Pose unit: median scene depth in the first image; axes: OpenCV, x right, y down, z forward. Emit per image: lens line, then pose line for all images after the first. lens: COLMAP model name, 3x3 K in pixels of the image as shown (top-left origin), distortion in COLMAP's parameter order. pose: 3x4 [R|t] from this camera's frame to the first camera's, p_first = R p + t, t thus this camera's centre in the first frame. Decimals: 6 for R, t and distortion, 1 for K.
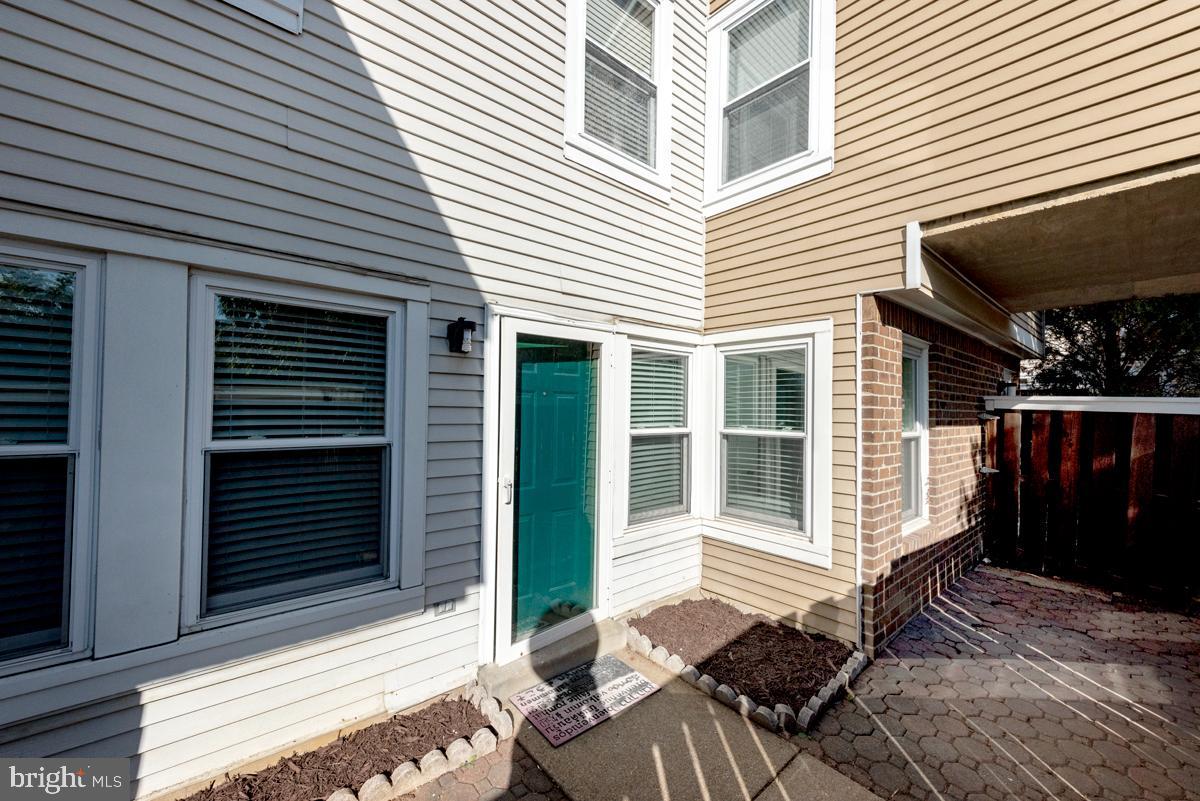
lens RADIAL K [[469.0, 0, 597.2], [0, 469.0, 401.2], [0, 0, 1]] dist [0.005315, -0.000676]
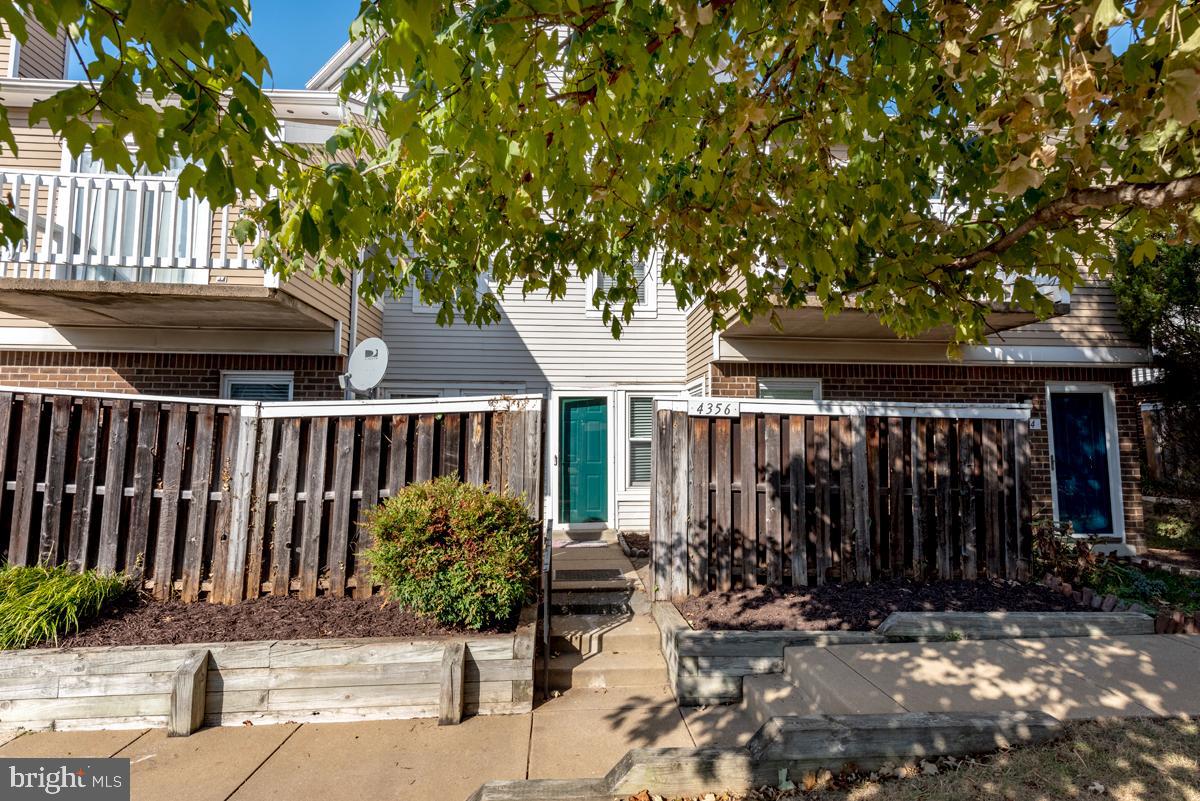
lens RADIAL K [[582.0, 0, 602.4], [0, 582.0, 397.1], [0, 0, 1]] dist [0.011632, -0.001328]
pose [[0.808643, -0.060536, -0.585177, 1.579812], [0.020063, 0.996951, -0.075408, 0.081954], [0.587958, 0.049238, 0.807392, -1.190132]]
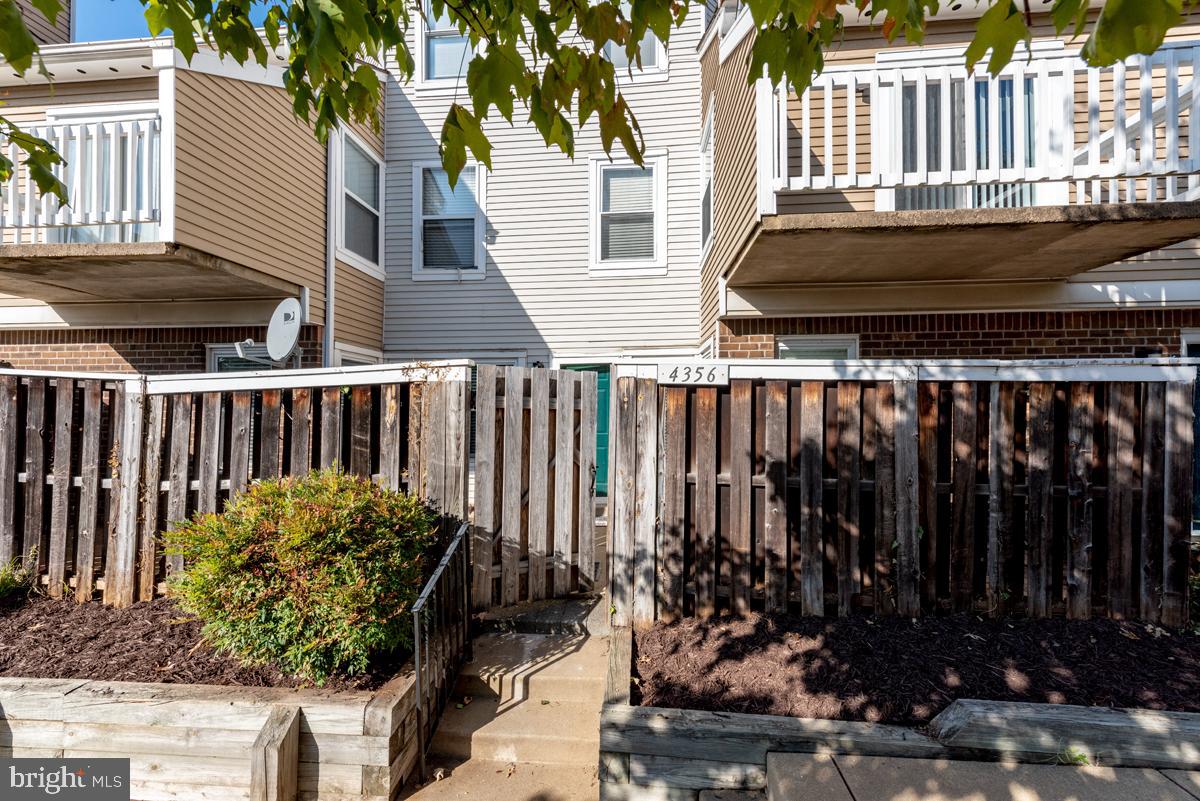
lens RADIAL K [[476.7, 0, 600.0], [0, 476.7, 400.5], [0, 0, 1]] dist [0.011274, -0.003520]
pose [[0.704310, -0.024947, -0.709454, 1.430256], [0.028061, 0.999580, -0.007292, 0.051929], [0.709337, -0.014772, 0.704714, -0.477016]]
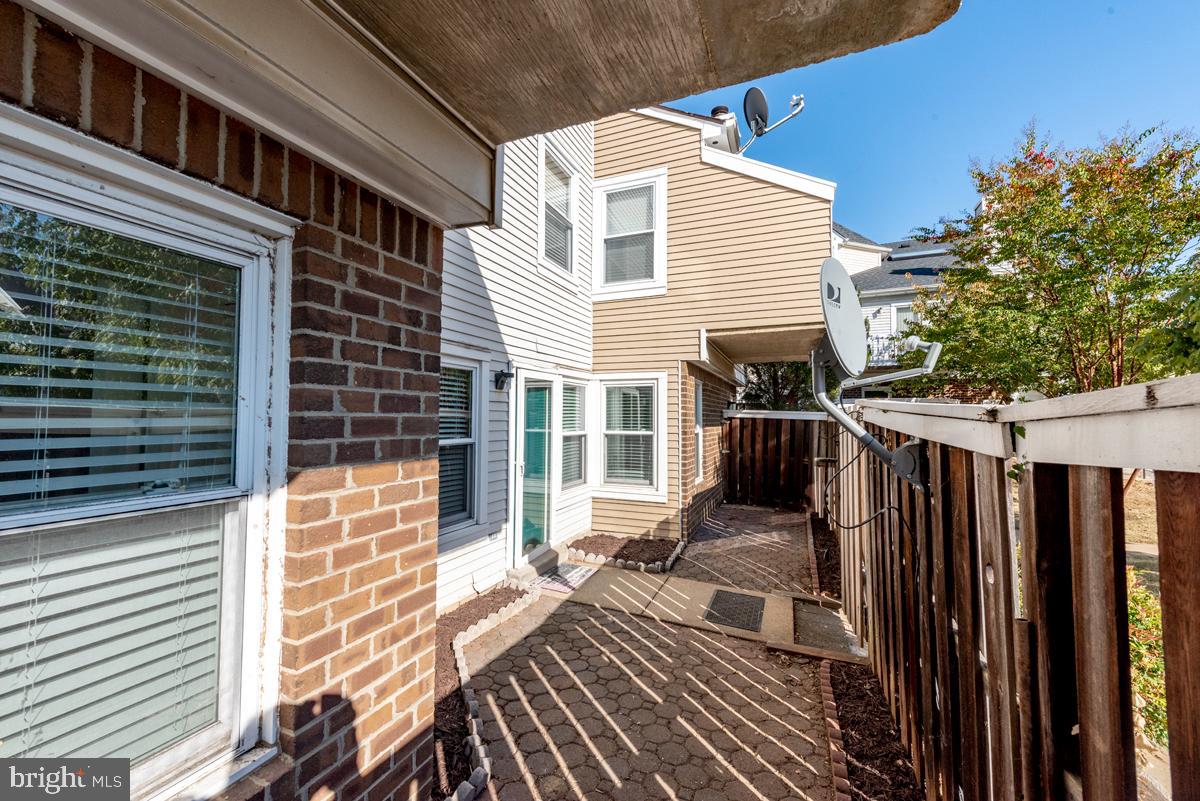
lens RADIAL K [[469.0, 0, 597.2], [0, 469.0, 401.2], [0, 0, 1]] dist [0.005315, -0.000676]
pose [[0.896559, 0.005084, 0.442895, -0.605812], [0.001778, 0.999885, -0.015077, -0.026882], [-0.442920, 0.014305, 0.896447, -0.589377]]
